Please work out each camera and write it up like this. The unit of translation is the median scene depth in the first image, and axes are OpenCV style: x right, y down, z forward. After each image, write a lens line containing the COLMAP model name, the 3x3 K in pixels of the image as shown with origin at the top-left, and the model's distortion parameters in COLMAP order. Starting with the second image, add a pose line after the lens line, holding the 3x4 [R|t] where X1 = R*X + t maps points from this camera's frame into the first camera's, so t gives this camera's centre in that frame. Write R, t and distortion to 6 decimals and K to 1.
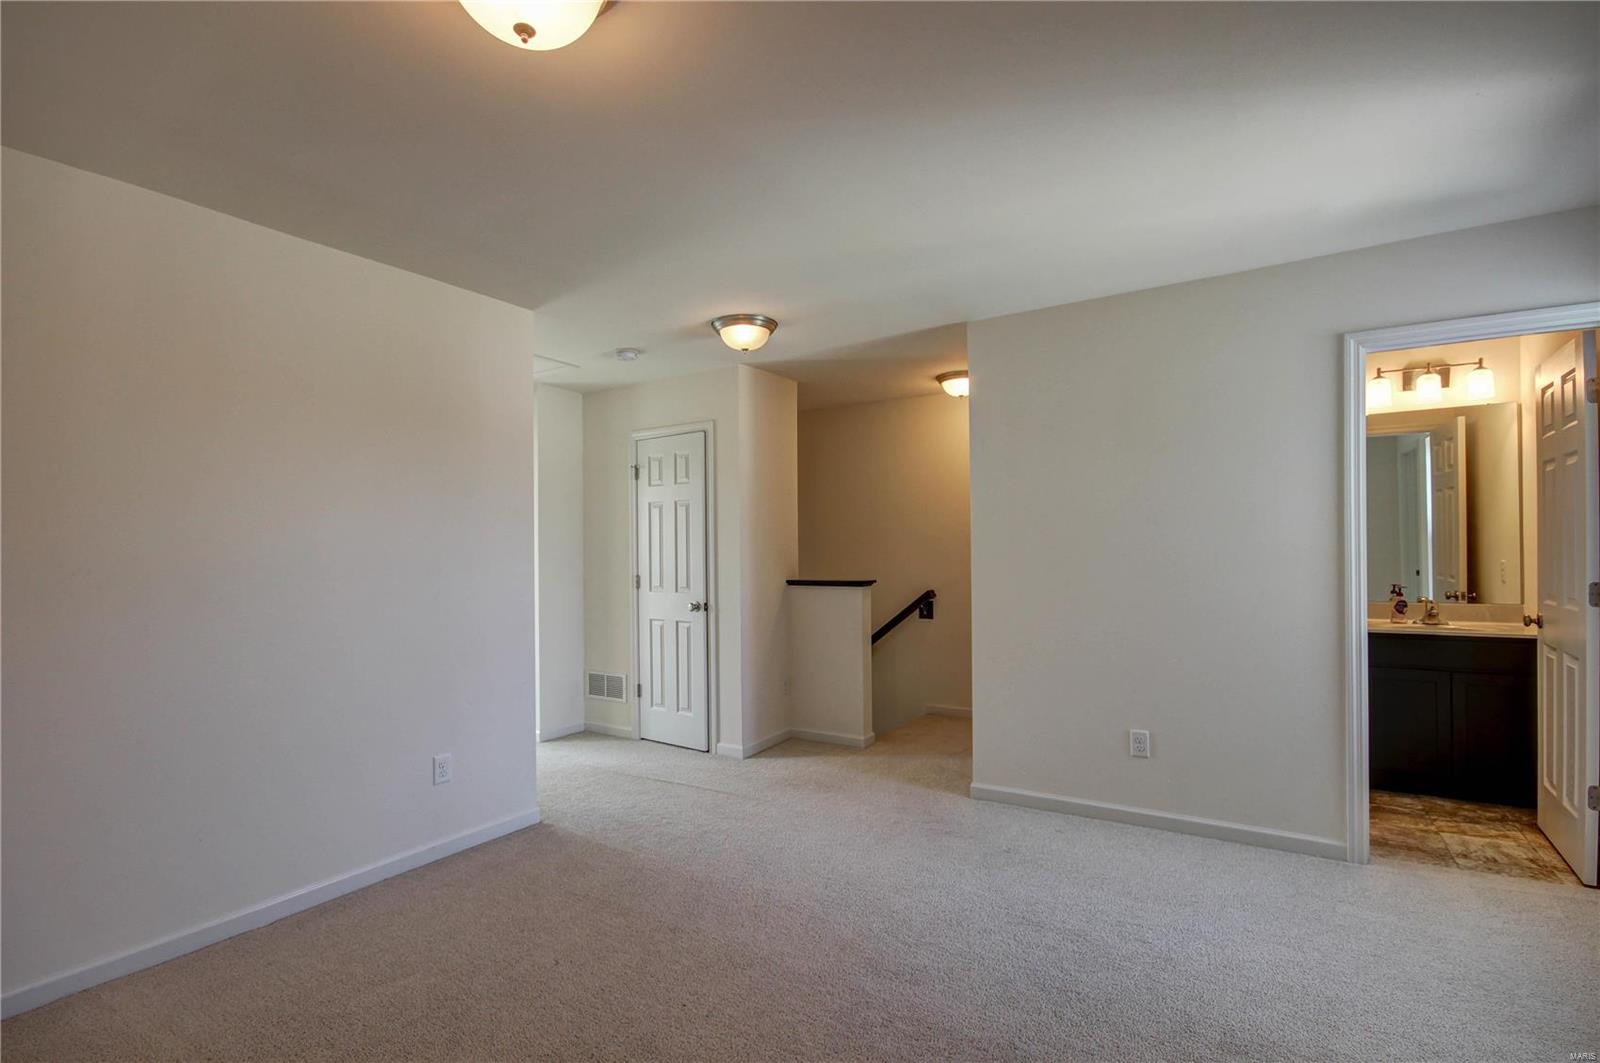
lens RADIAL K [[740.1, 0, 798.5], [0, 740.1, 542.7], [0, 0, 1]] dist [0.002323, -0.002390]
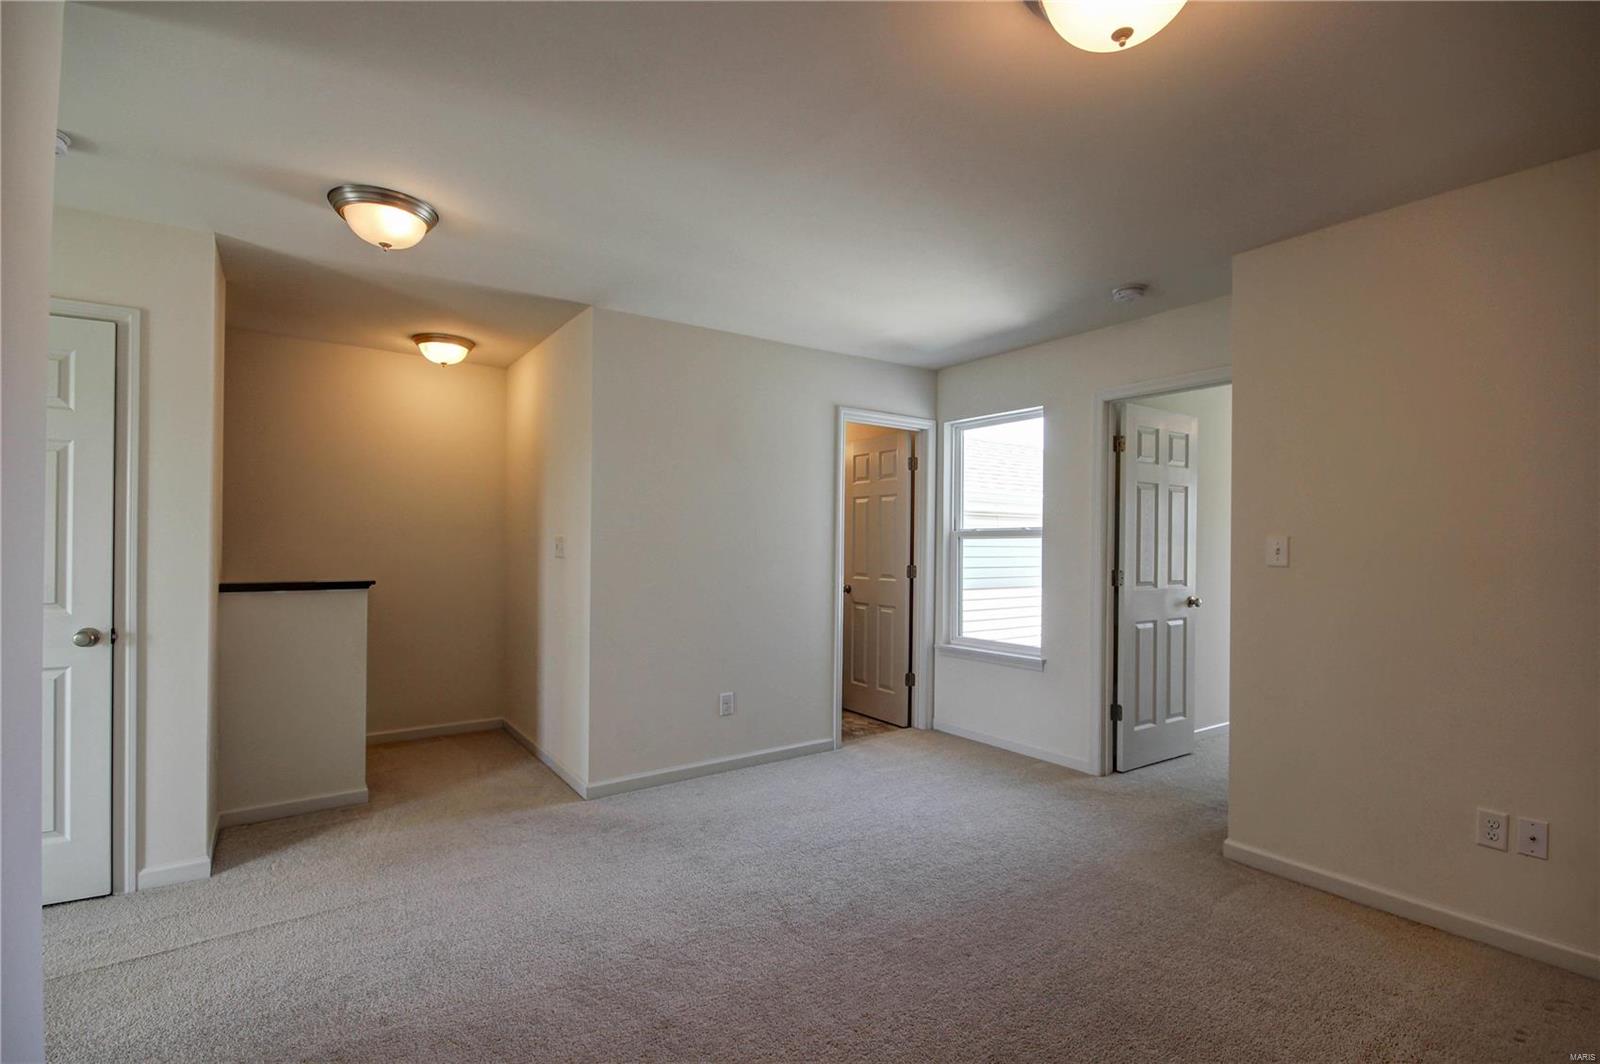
lens RADIAL K [[740.1, 0, 796.3], [0, 740.1, 539.3], [0, 0, 1]] dist [0.002323, -0.002390]
pose [[0.382069, 0.021655, 0.923880, -0.513628], [-0.017624, 0.999714, -0.016144, 0.015351], [-0.923966, -0.010115, 0.382342, 0.354699]]
